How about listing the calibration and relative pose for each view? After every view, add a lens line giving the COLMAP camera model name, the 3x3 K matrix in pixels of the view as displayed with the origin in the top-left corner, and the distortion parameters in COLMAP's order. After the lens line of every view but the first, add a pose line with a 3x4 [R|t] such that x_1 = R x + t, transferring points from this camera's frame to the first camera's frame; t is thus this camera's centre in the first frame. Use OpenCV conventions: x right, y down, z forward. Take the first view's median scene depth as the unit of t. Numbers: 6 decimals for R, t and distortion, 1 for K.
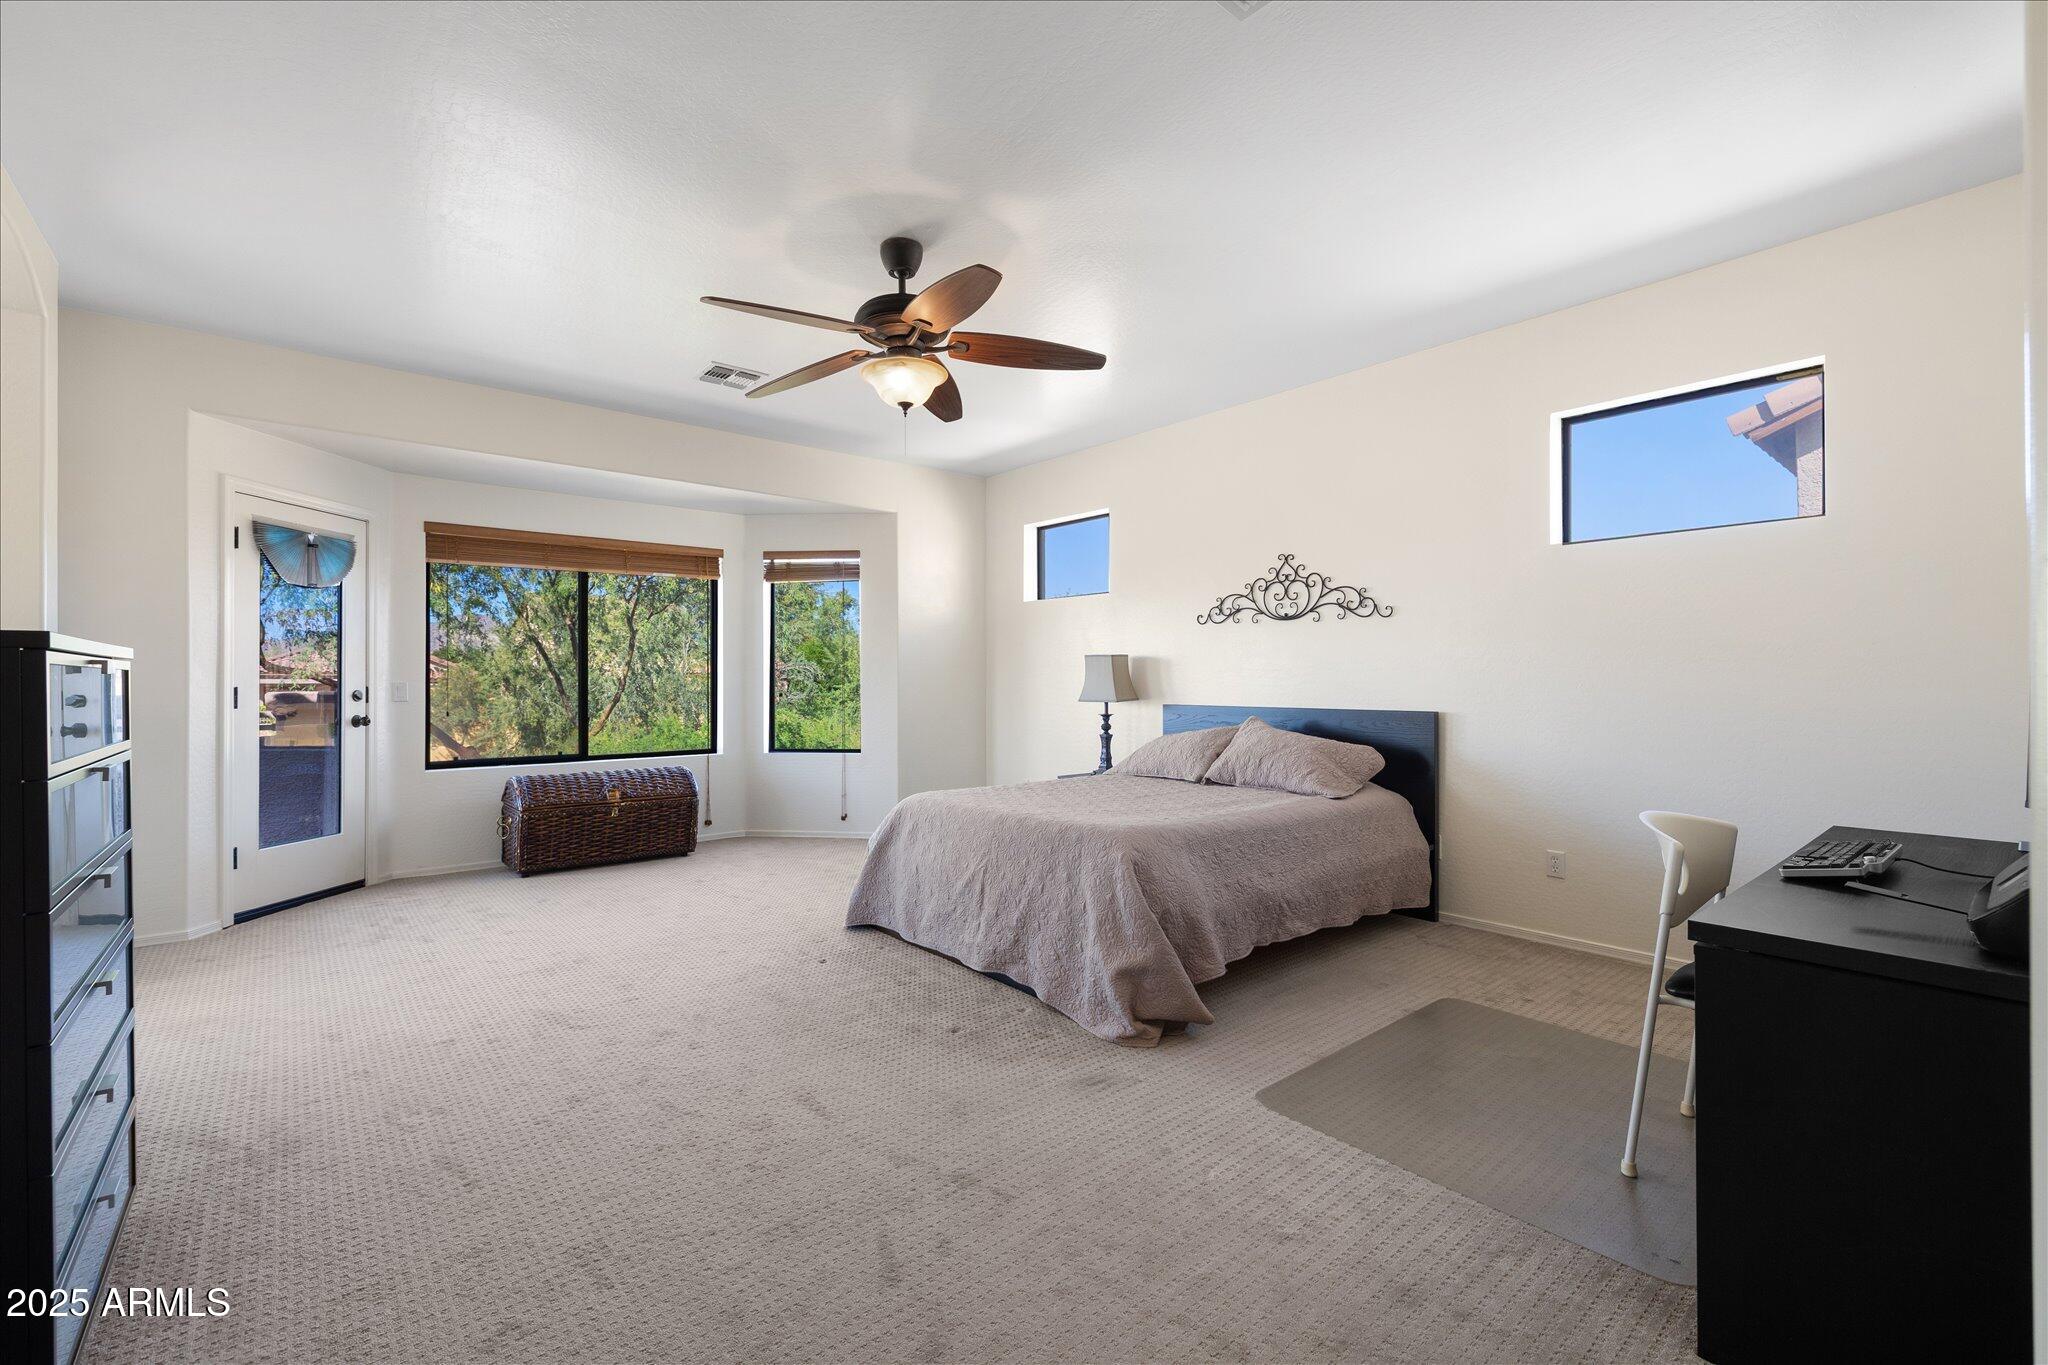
lens RADIAL K [[861.4, 0, 1023.6], [0, 861.4, 679.9], [0, 0, 1]] dist [-0.000504, 0.000120]
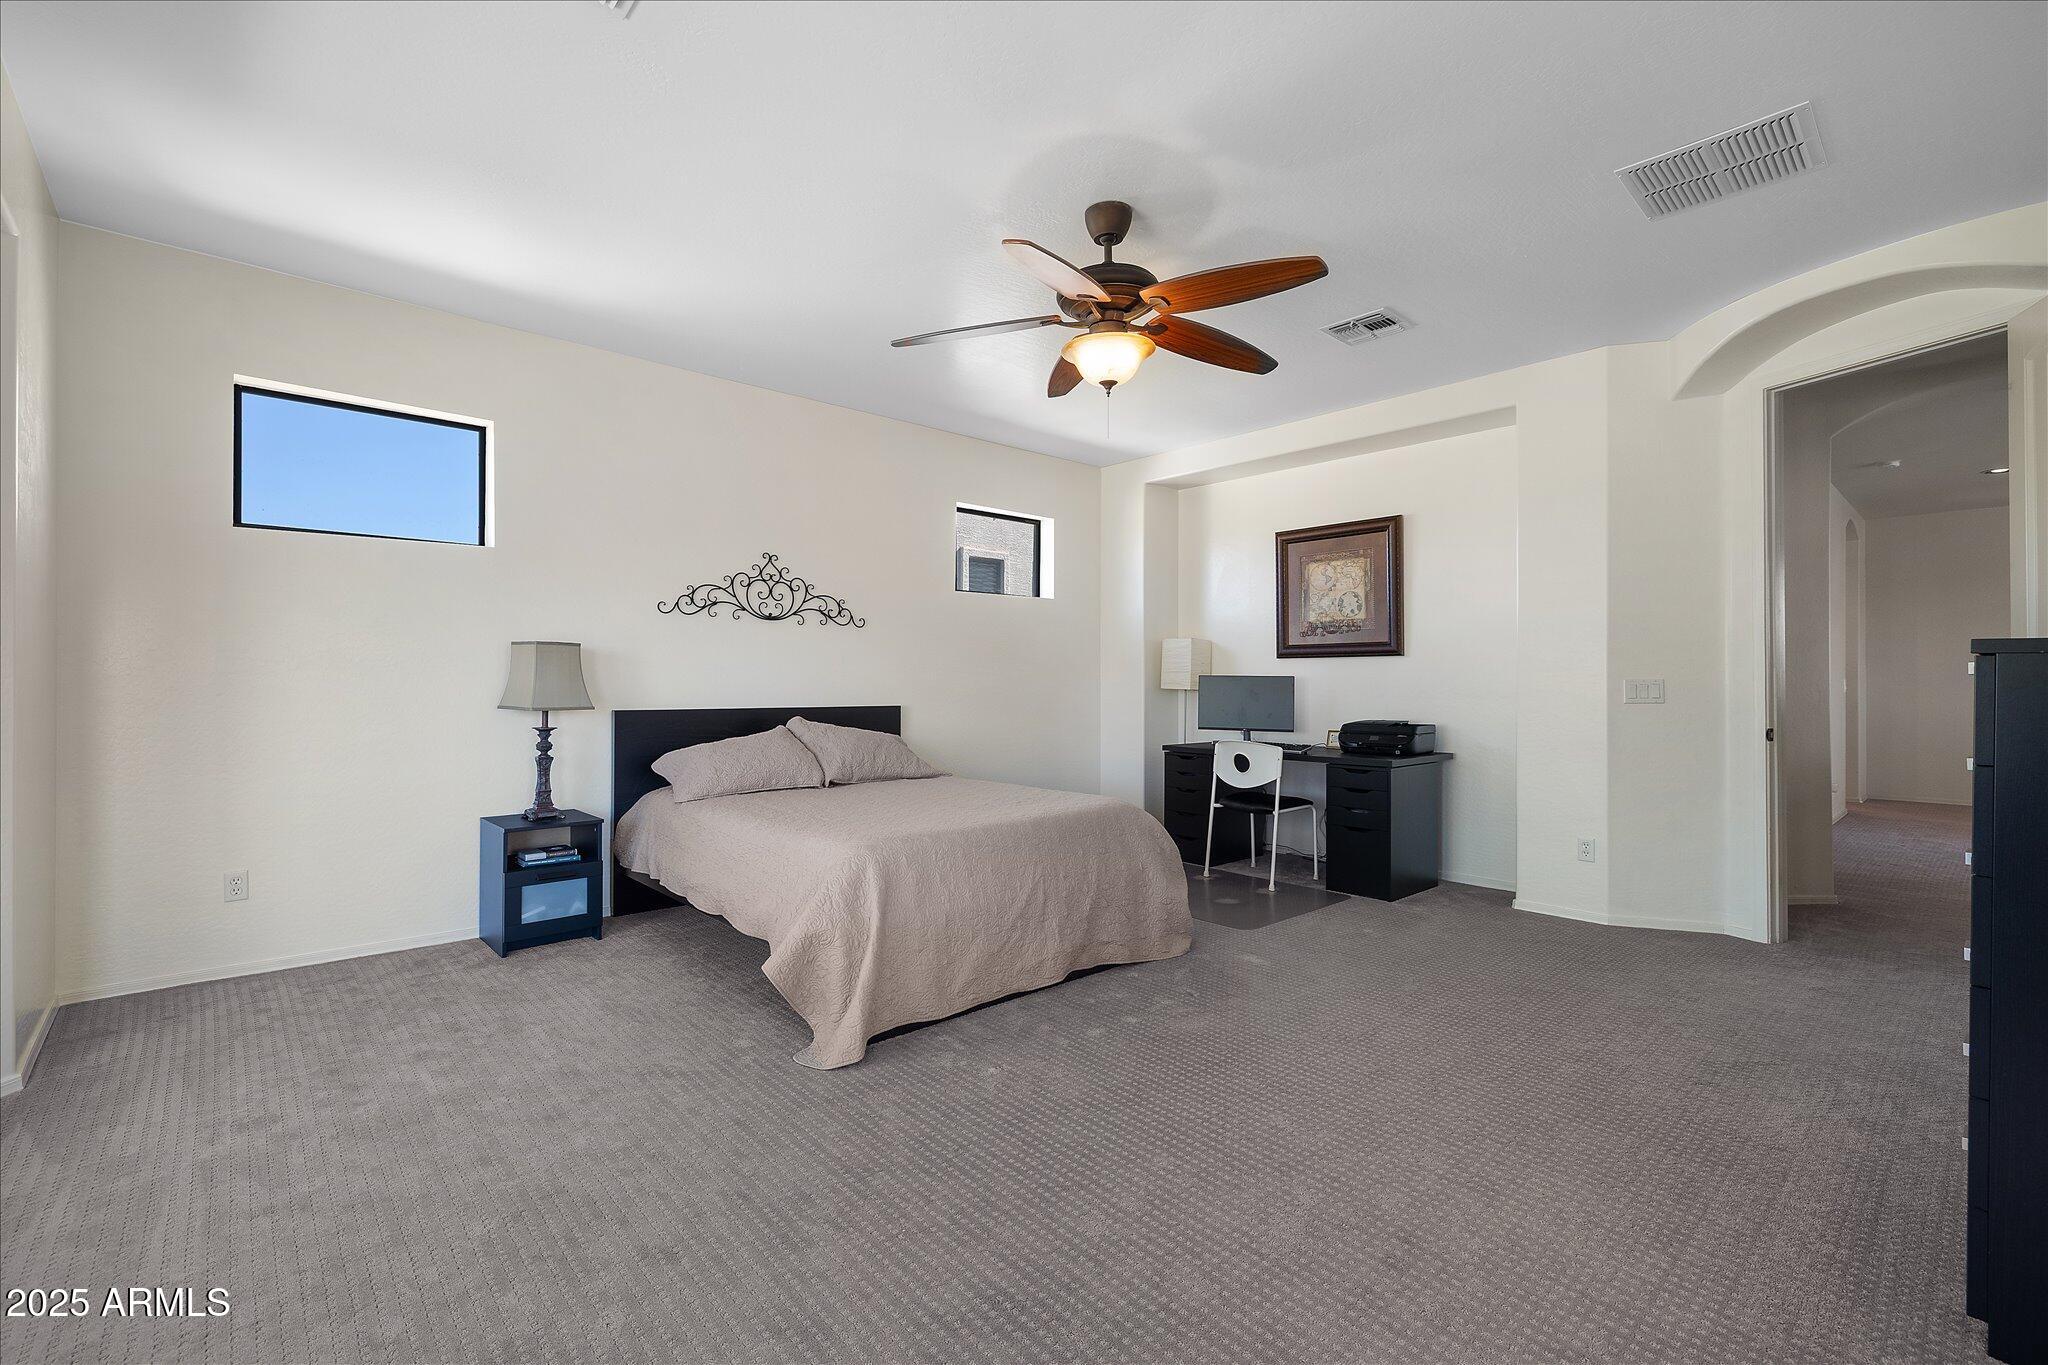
lens RADIAL K [[861.4, 0, 1018.9], [0, 861.4, 676.4], [0, 0, 1]] dist [-0.000504, 0.000120]
pose [[-0.016632, 0.010538, 0.999806, -0.702998], [-0.002346, 0.999941, -0.010578, 0.005861], [-0.999859, -0.002522, -0.016607, 0.735241]]
